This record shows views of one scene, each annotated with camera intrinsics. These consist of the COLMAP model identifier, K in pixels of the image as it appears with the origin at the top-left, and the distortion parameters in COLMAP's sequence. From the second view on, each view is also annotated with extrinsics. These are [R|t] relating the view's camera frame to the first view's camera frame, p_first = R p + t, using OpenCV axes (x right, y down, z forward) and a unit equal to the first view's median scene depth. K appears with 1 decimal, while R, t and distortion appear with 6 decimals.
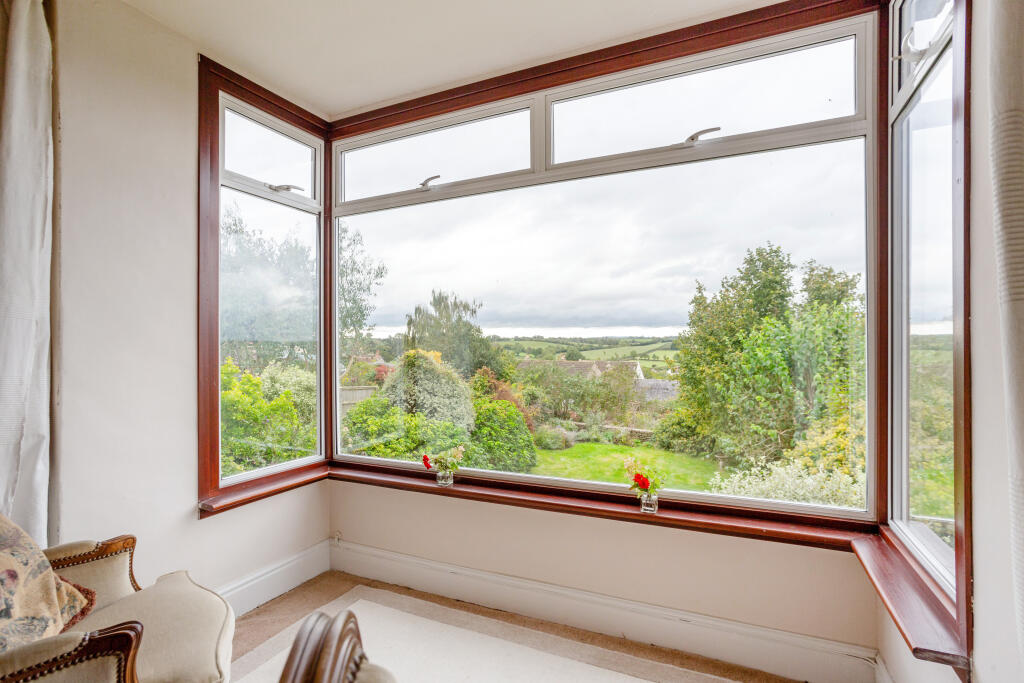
lens RADIAL K [[492.3, 0, 514.8], [0, 492.3, 340.4], [0, 0, 1]] dist [-0.002909, -0.000215]
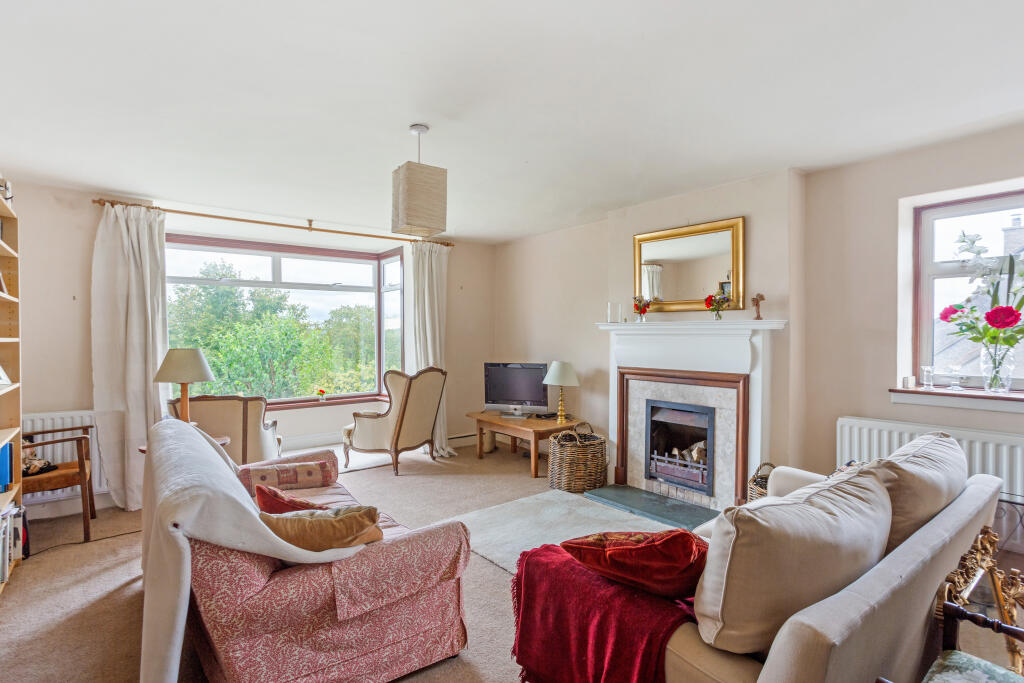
lens RADIAL K [[524.0, 0, 514.2], [0, 524.0, 340.2], [0, 0, 1]] dist [0.000668, 0.000018]
pose [[0.438266, -0.011279, 0.898775, -1.890051], [-0.002320, 0.999904, 0.013680, -0.080791], [-0.898842, -0.008080, 0.438197, -1.343322]]
